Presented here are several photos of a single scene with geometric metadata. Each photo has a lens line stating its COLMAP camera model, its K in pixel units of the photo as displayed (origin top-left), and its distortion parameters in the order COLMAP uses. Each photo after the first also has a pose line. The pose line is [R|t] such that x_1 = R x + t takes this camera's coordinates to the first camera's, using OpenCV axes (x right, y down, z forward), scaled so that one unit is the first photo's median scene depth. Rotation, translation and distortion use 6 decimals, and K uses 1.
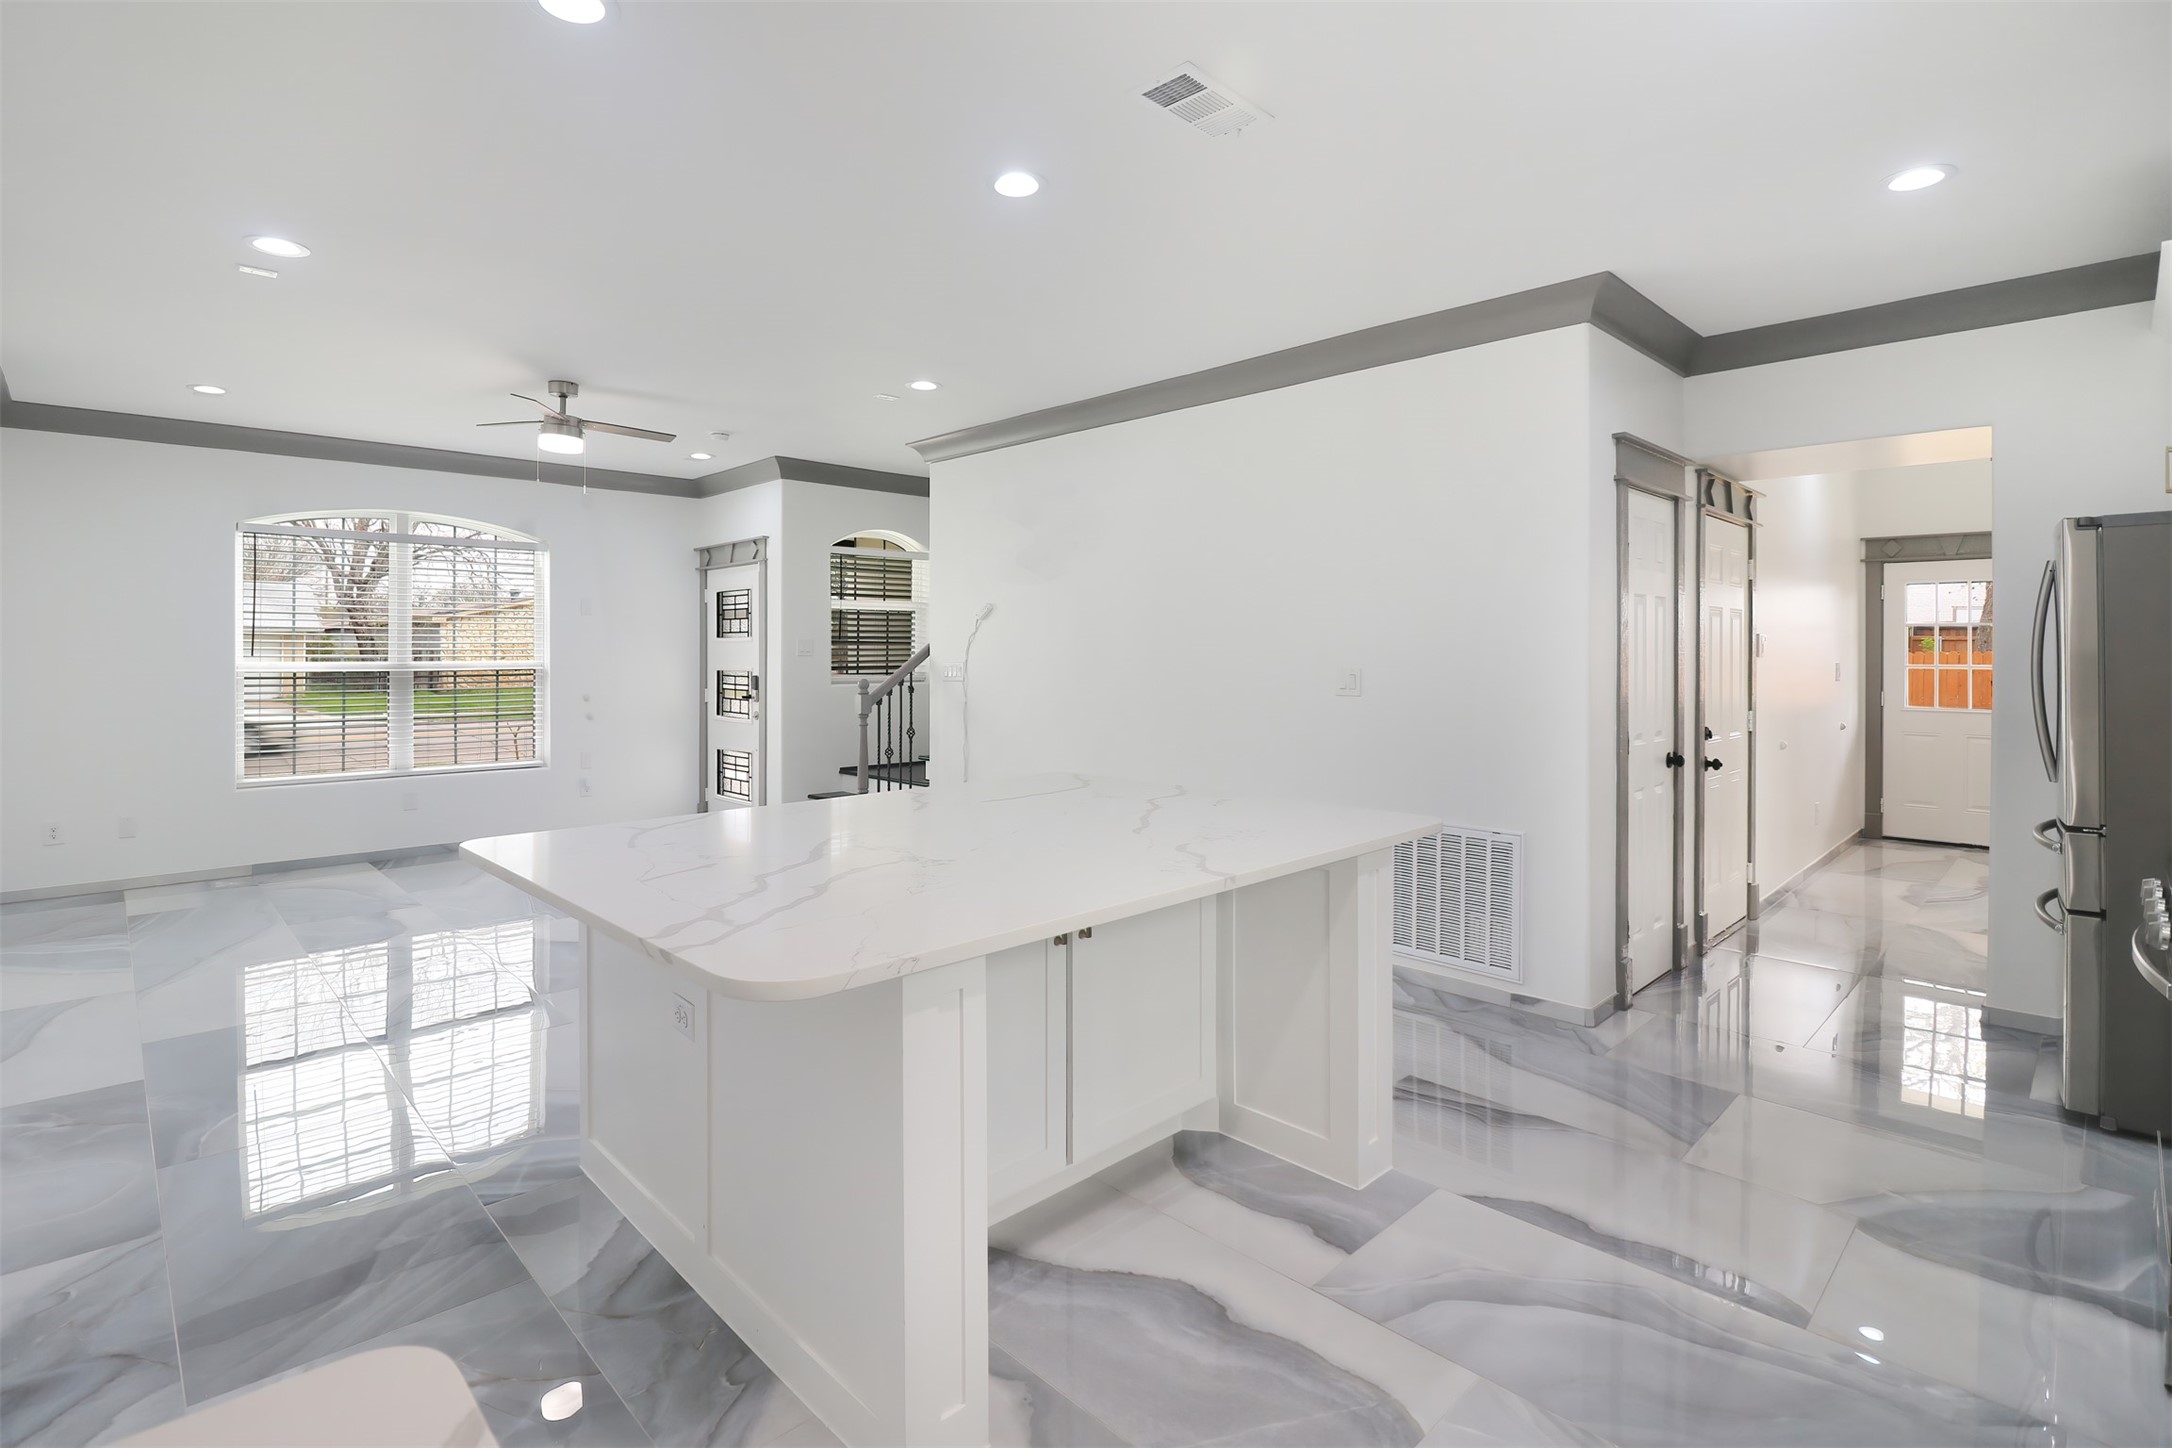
lens RADIAL K [[1036.1, 0, 1093.3], [0, 1036.1, 660.5], [0, 0, 1]] dist [-0.000573, -0.011860]
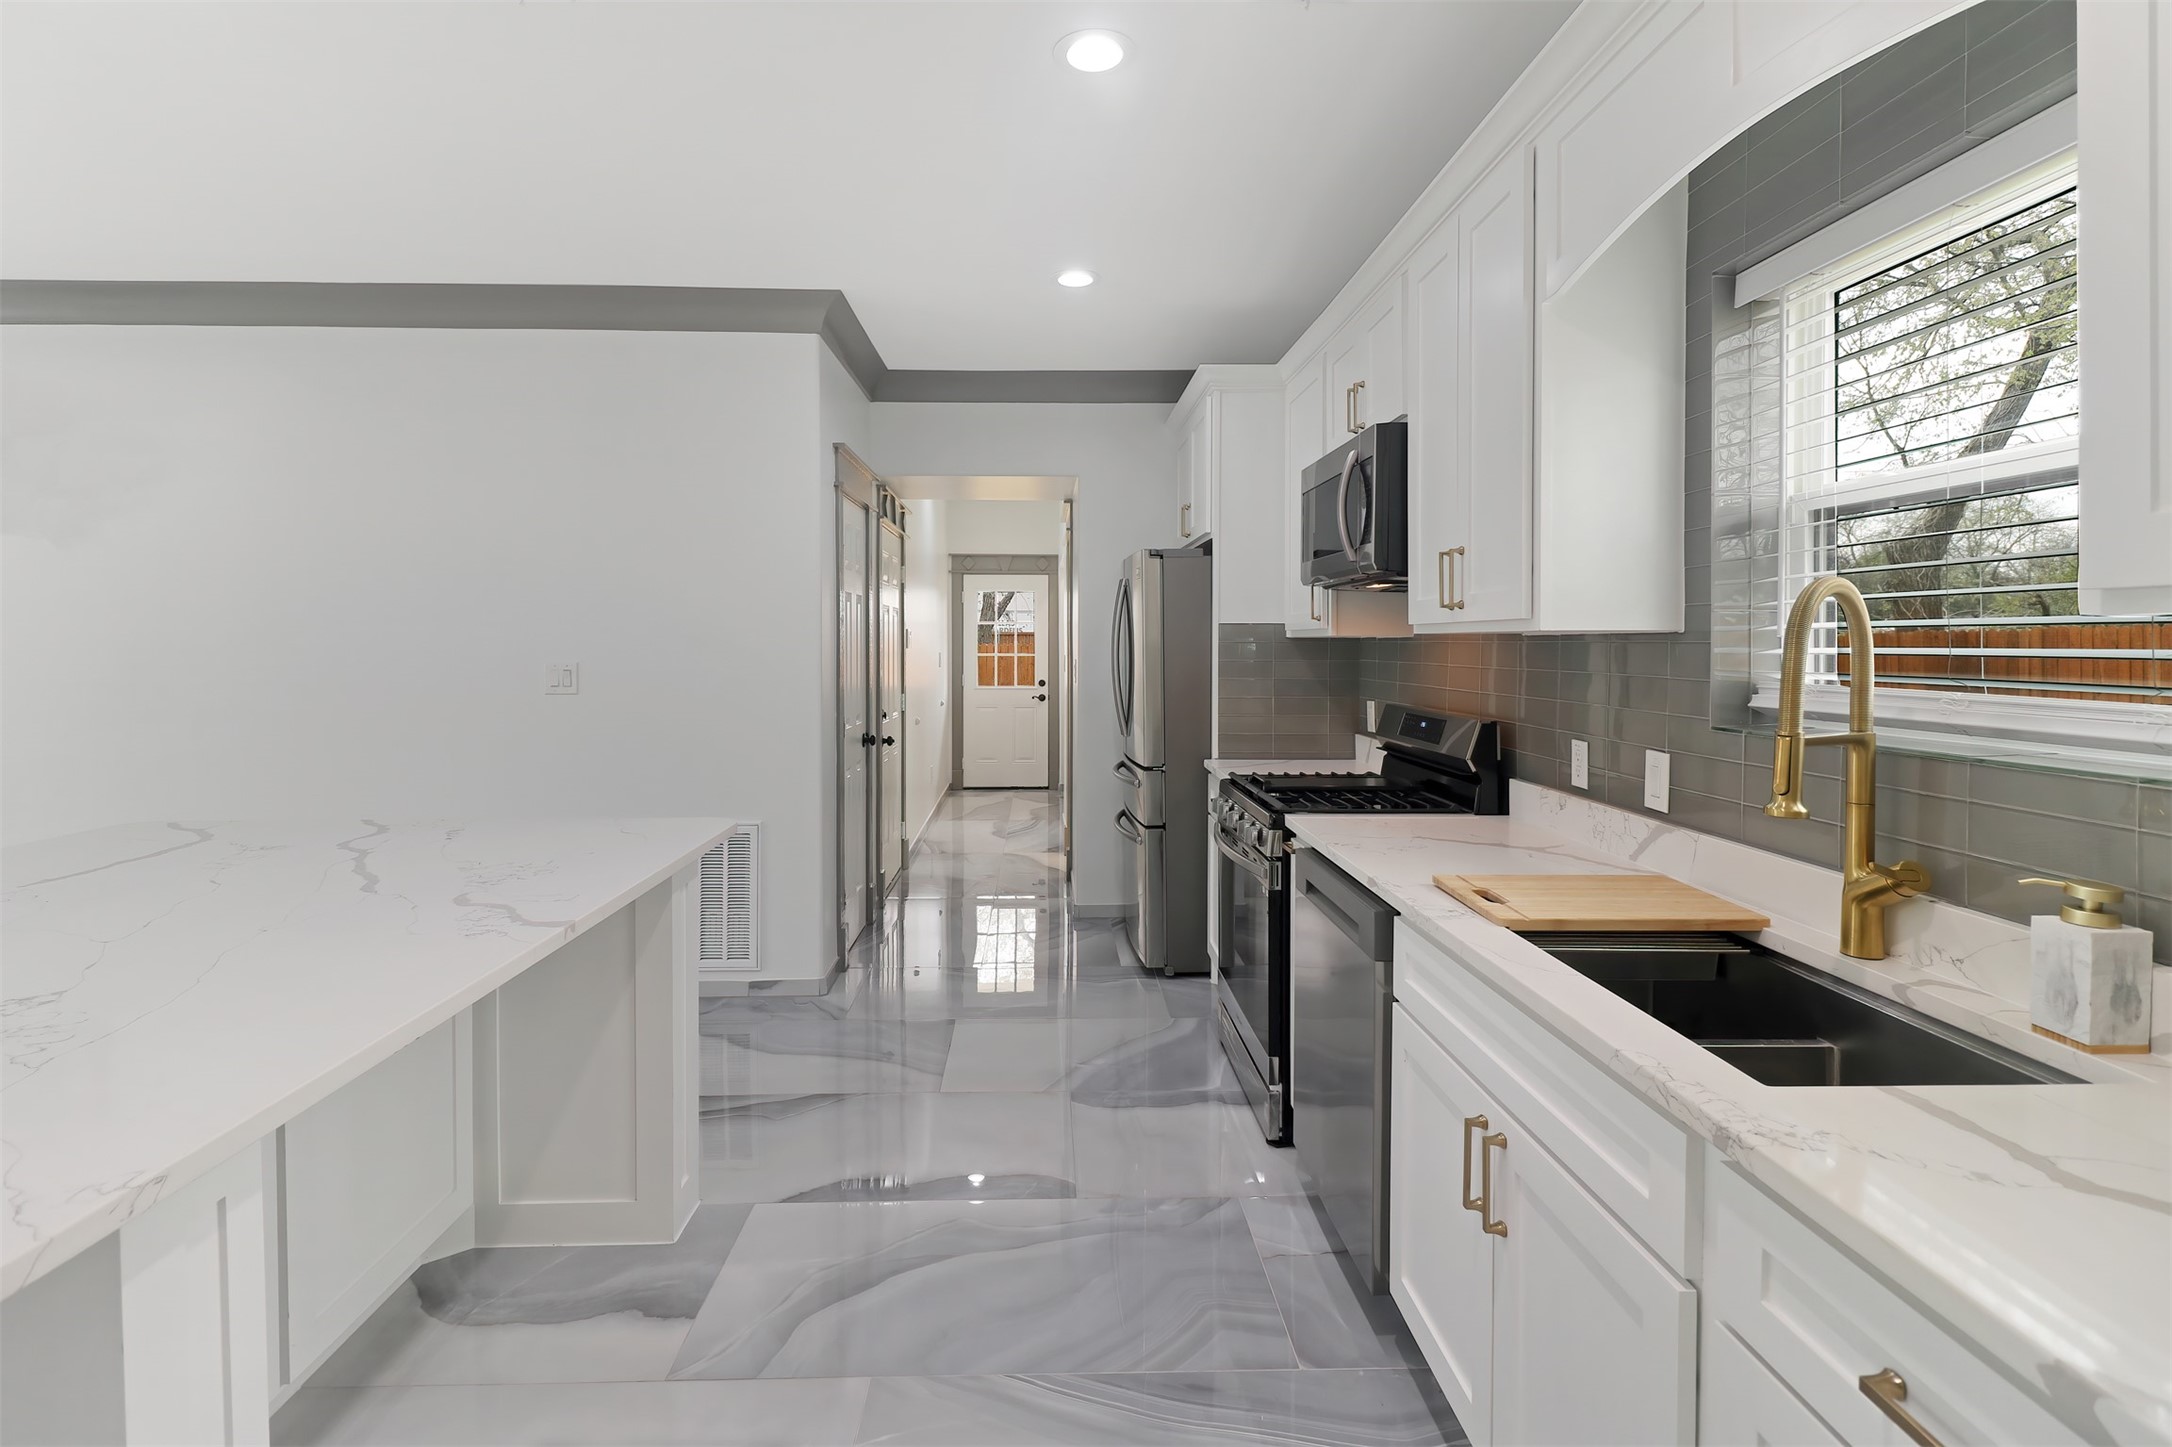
lens RADIAL K [[1001.1, 0, 1073.9], [0, 1001.1, 660.7], [0, 0, 1]] dist [0.016831, -0.010697]
pose [[0.680969, -0.013687, 0.732184, -0.095338], [0.007106, 0.999902, 0.012083, -0.001982], [-0.732278, -0.003025, 0.680999, 0.100510]]
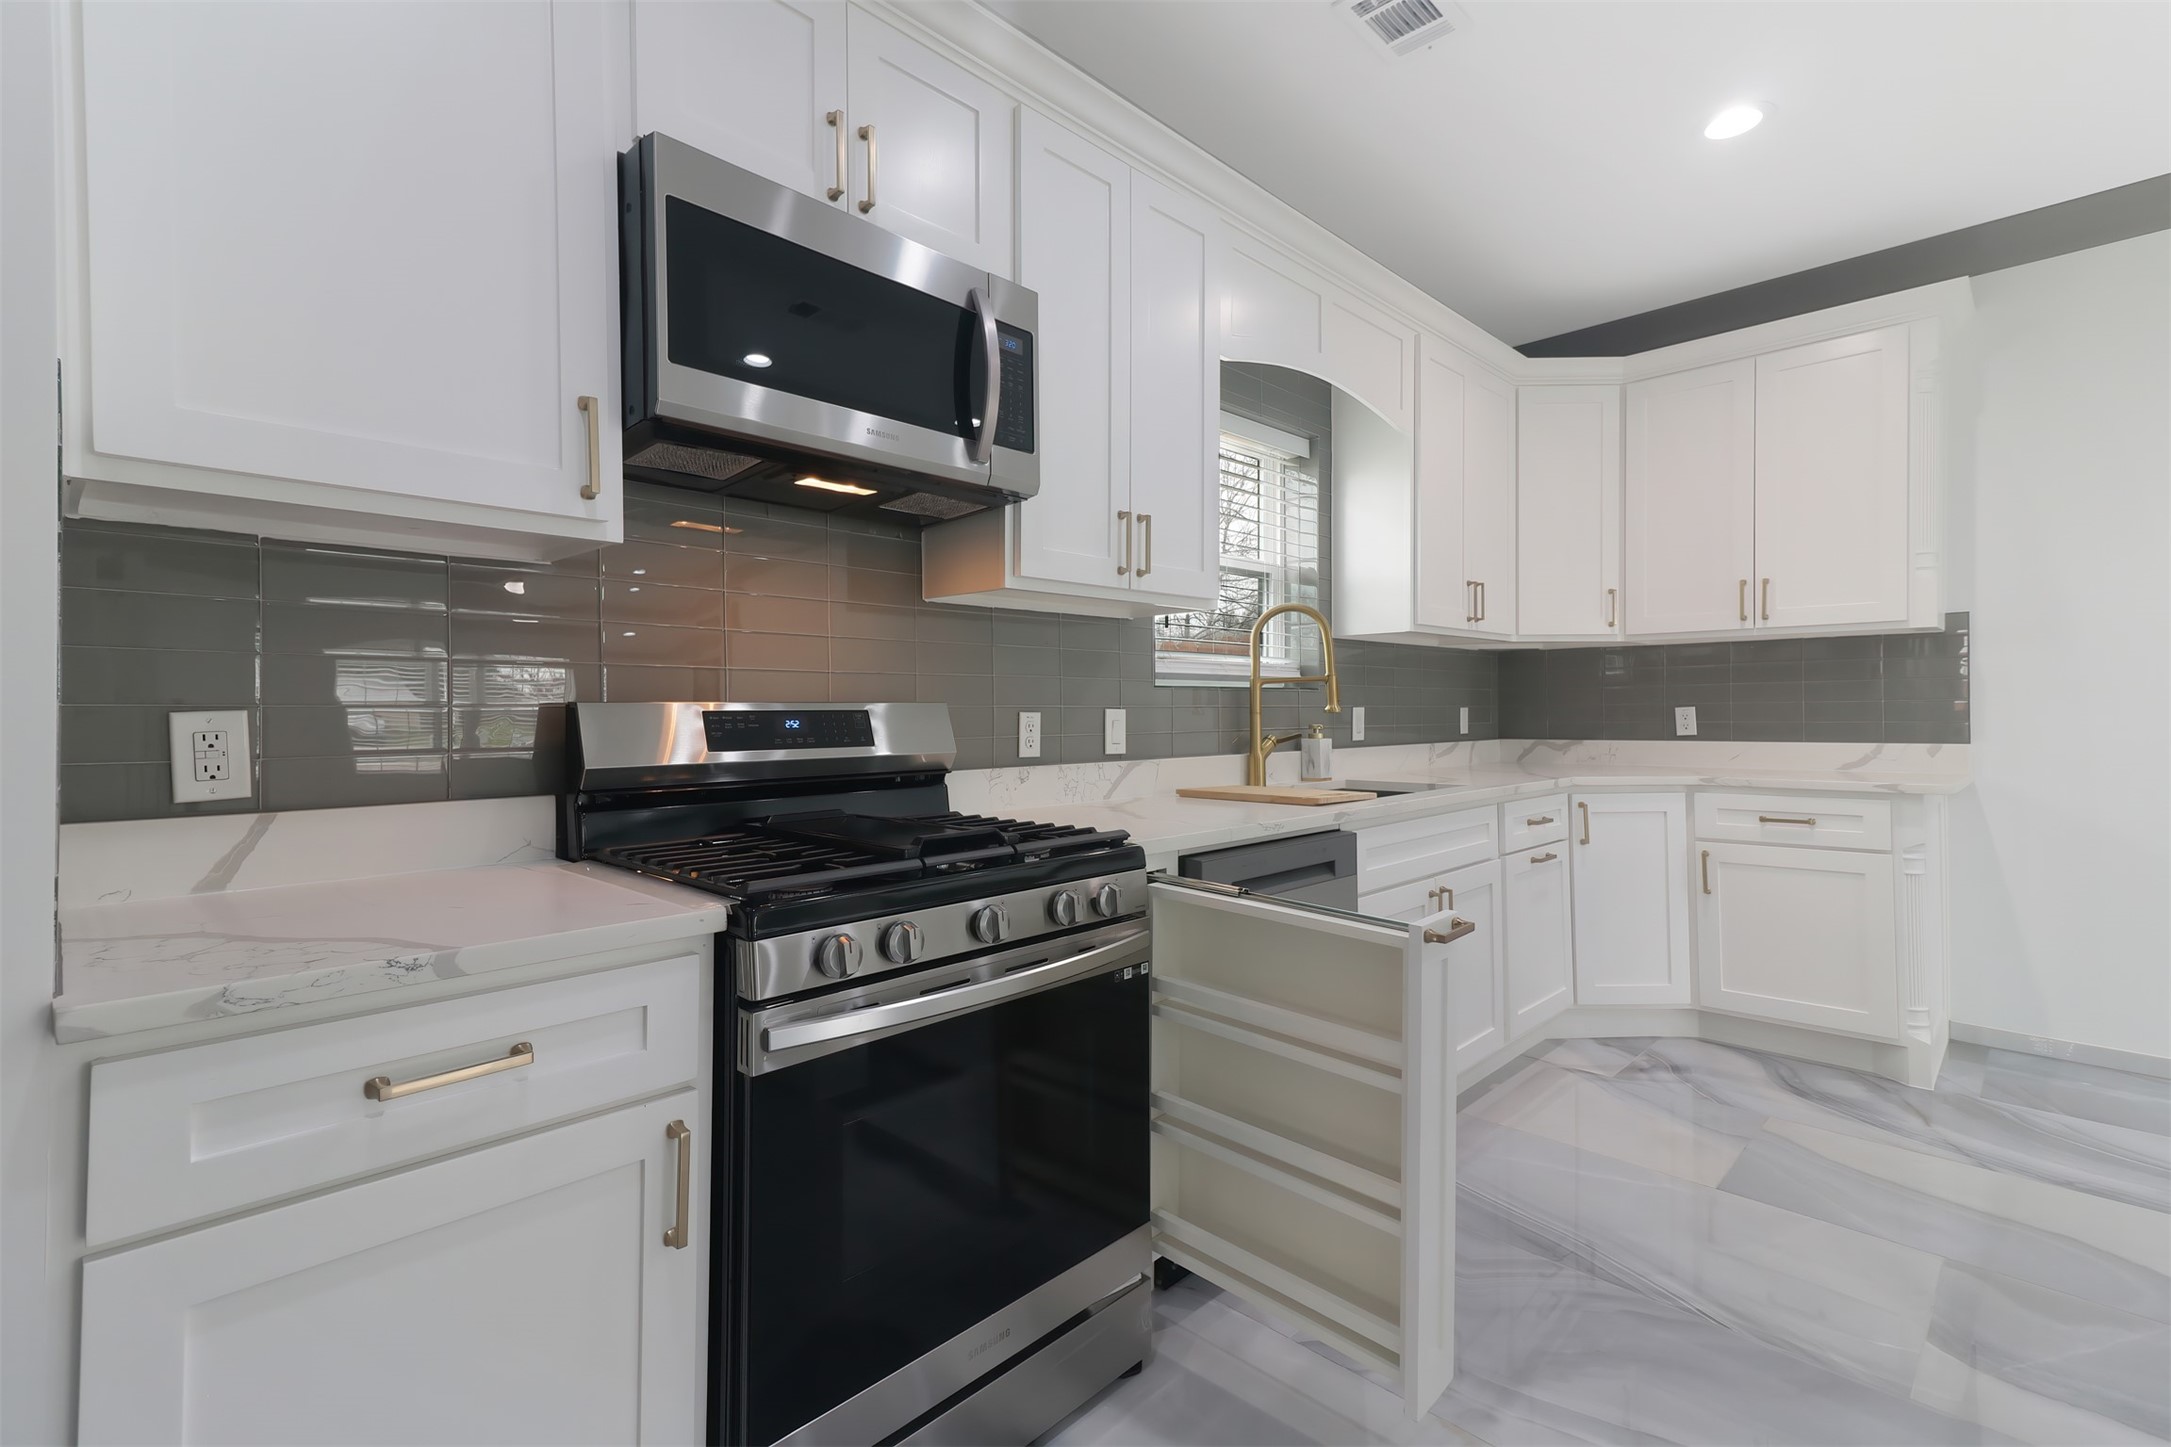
lens RADIAL K [[971.3, 0, 1085.5], [0, 971.3, 723.5], [0, 0, 1]] dist [0.018109, 0.000080]
pose [[-0.999835, 0.018071, 0.002097, 0.531009], [0.018092, 0.999777, 0.010931, 0.057788], [-0.001899, 0.010967, -0.999938, 0.915586]]
